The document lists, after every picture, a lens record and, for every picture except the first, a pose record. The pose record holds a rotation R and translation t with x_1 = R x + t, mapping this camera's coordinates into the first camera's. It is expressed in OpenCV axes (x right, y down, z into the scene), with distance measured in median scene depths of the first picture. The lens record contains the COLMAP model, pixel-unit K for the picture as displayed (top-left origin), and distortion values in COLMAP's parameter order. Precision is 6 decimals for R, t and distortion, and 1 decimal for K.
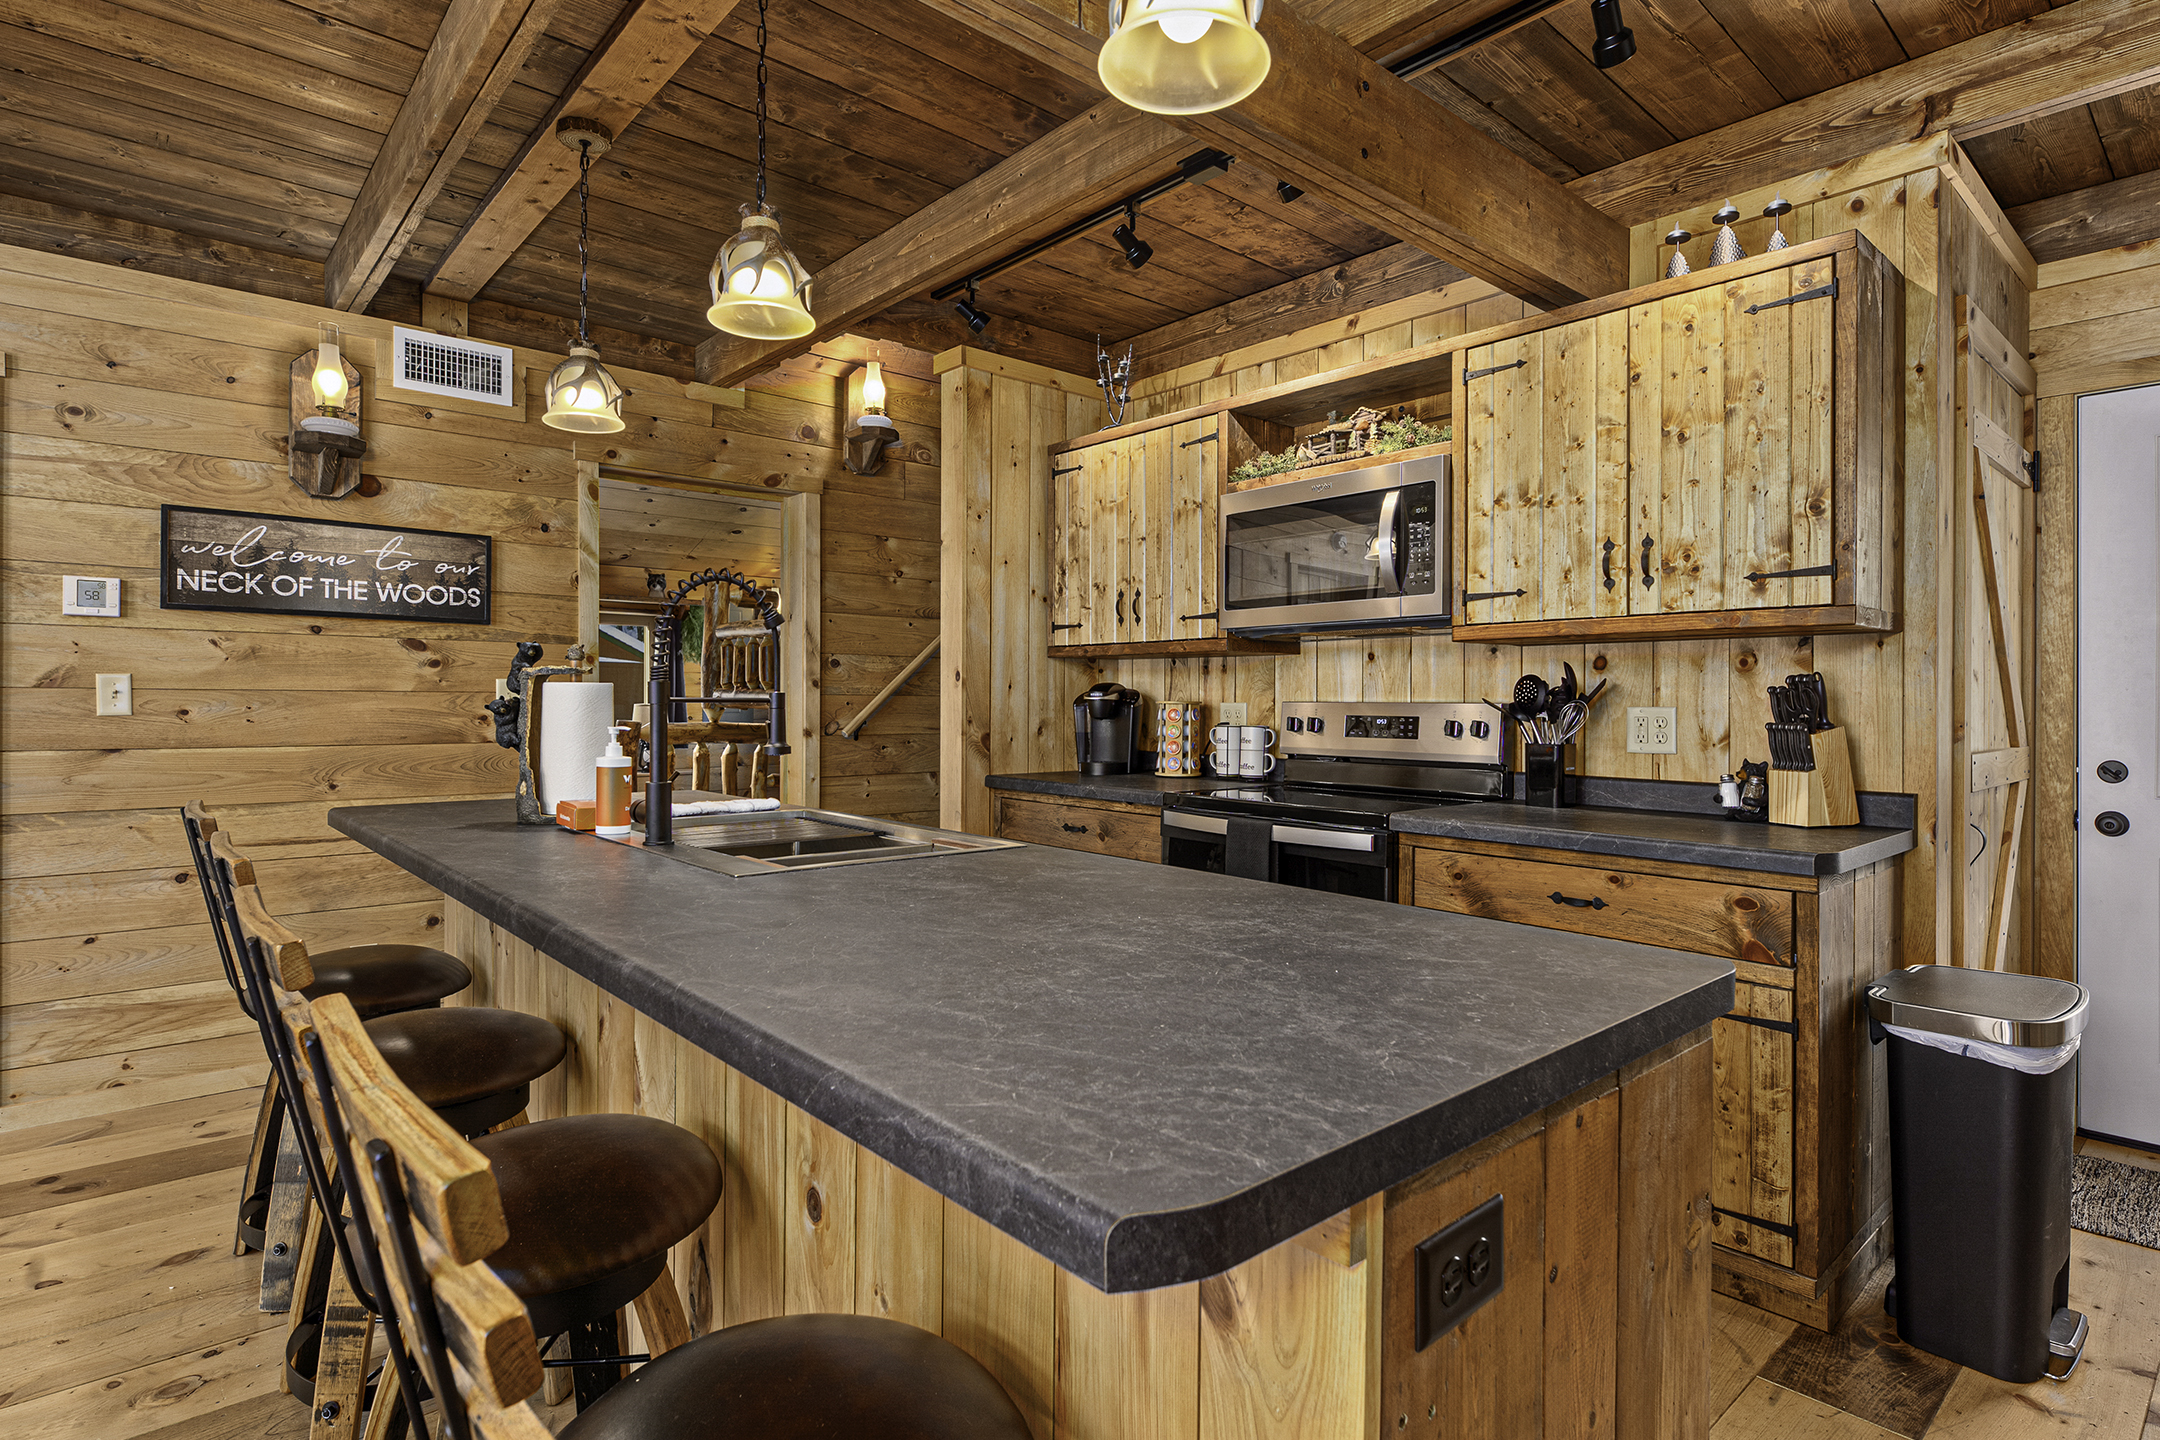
lens RADIAL K [[1075.9, 0, 974.3], [0, 1075.9, 704.6], [0, 0, 1]] dist [0.002549, 0.000562]
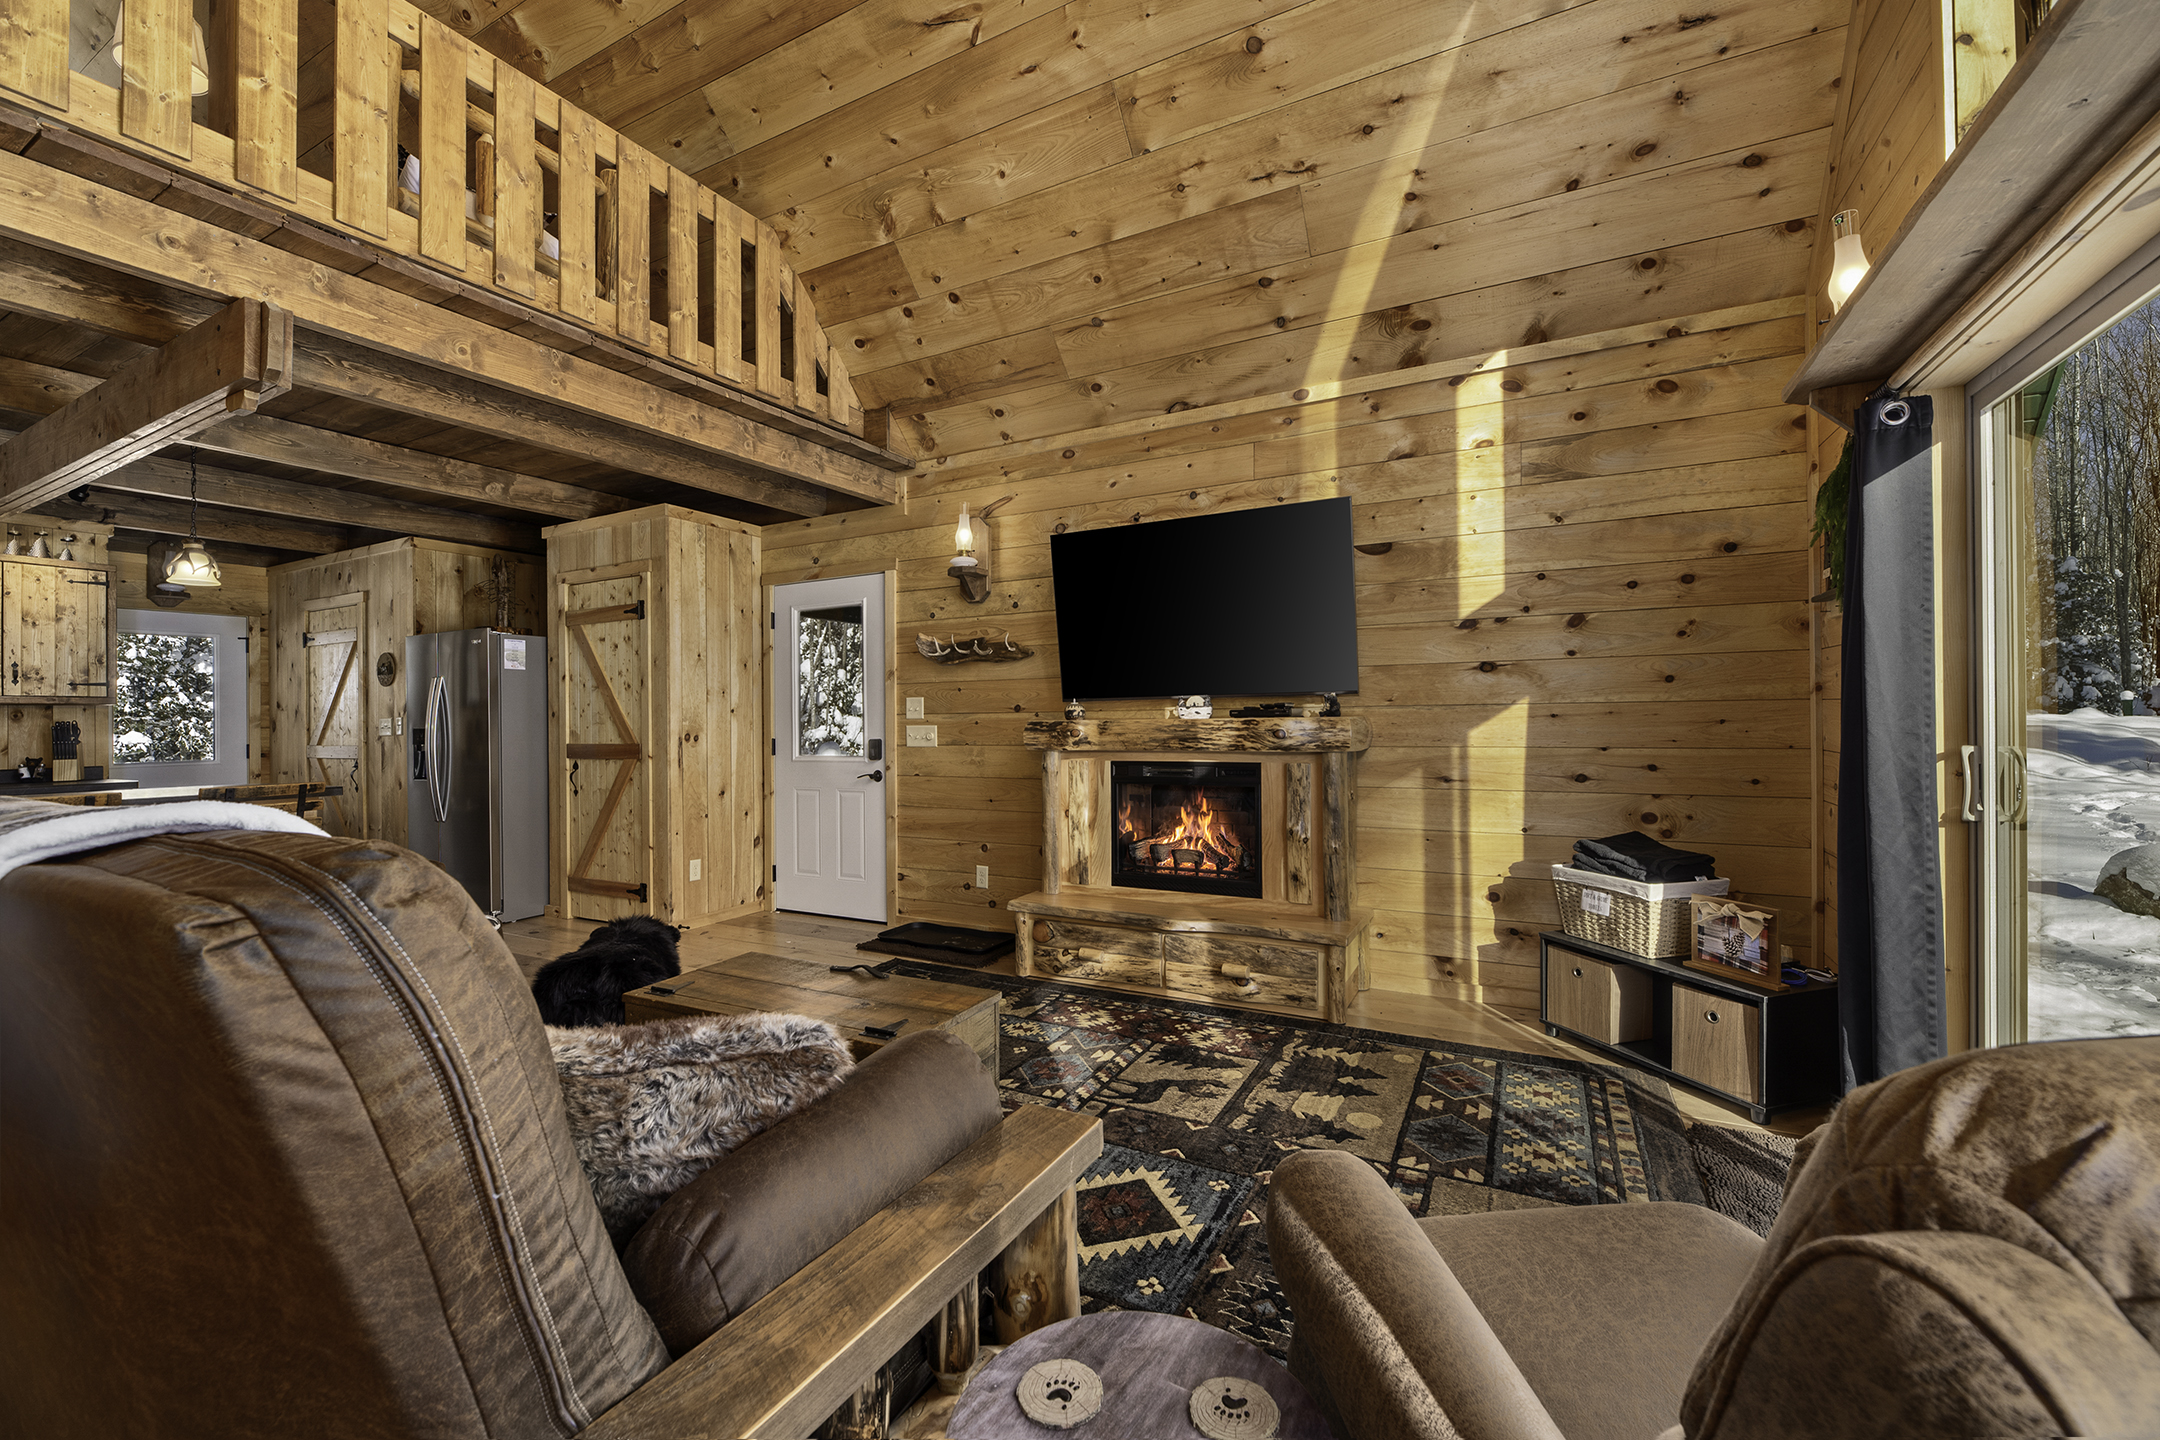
lens RADIAL K [[883.5, 0, 1107.2], [0, 883.5, 679.7], [0, 0, 1]] dist [-0.000112, -0.000687]
pose [[-0.391542, 0.039672, 0.919304, -1.790023], [0.017615, 0.999210, -0.035617, -0.007636], [-0.919991, 0.002248, -0.391932, -0.376620]]
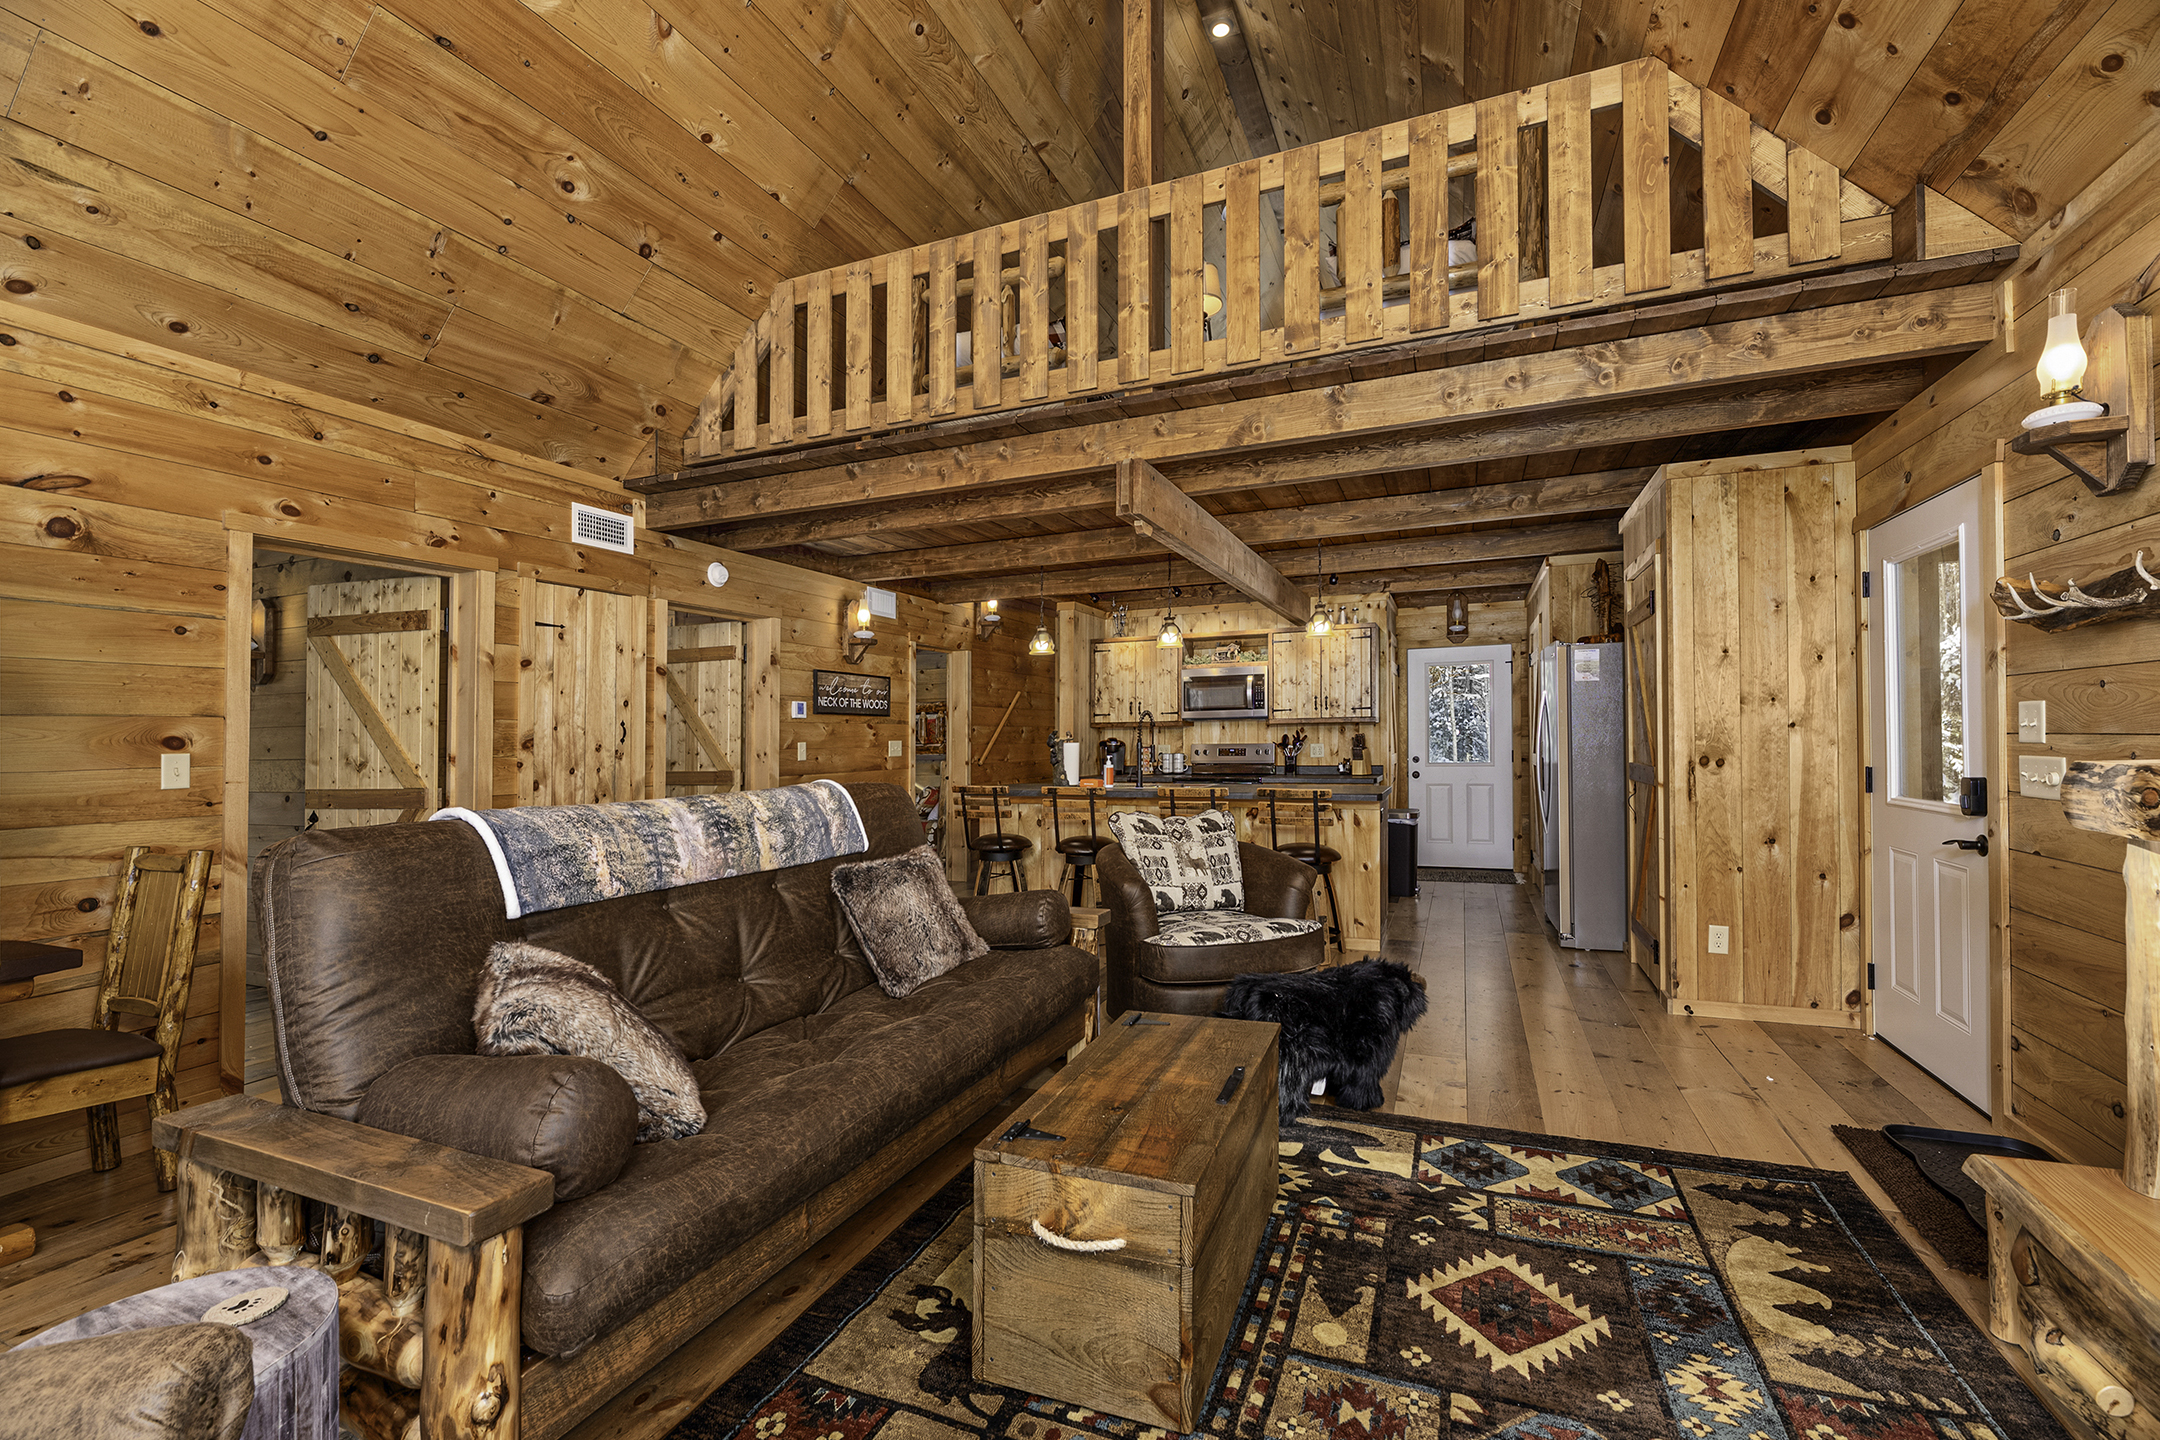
lens RADIAL K [[890.9, 0, 1053.0], [0, 890.9, 681.8], [0, 0, 1]] dist [-0.000129, -0.000495]
pose [[0.888006, 0.010918, 0.459701, -1.336687], [0.022250, 0.997527, -0.066672, -0.022367], [-0.459292, 0.069433, 0.885567, -1.047111]]
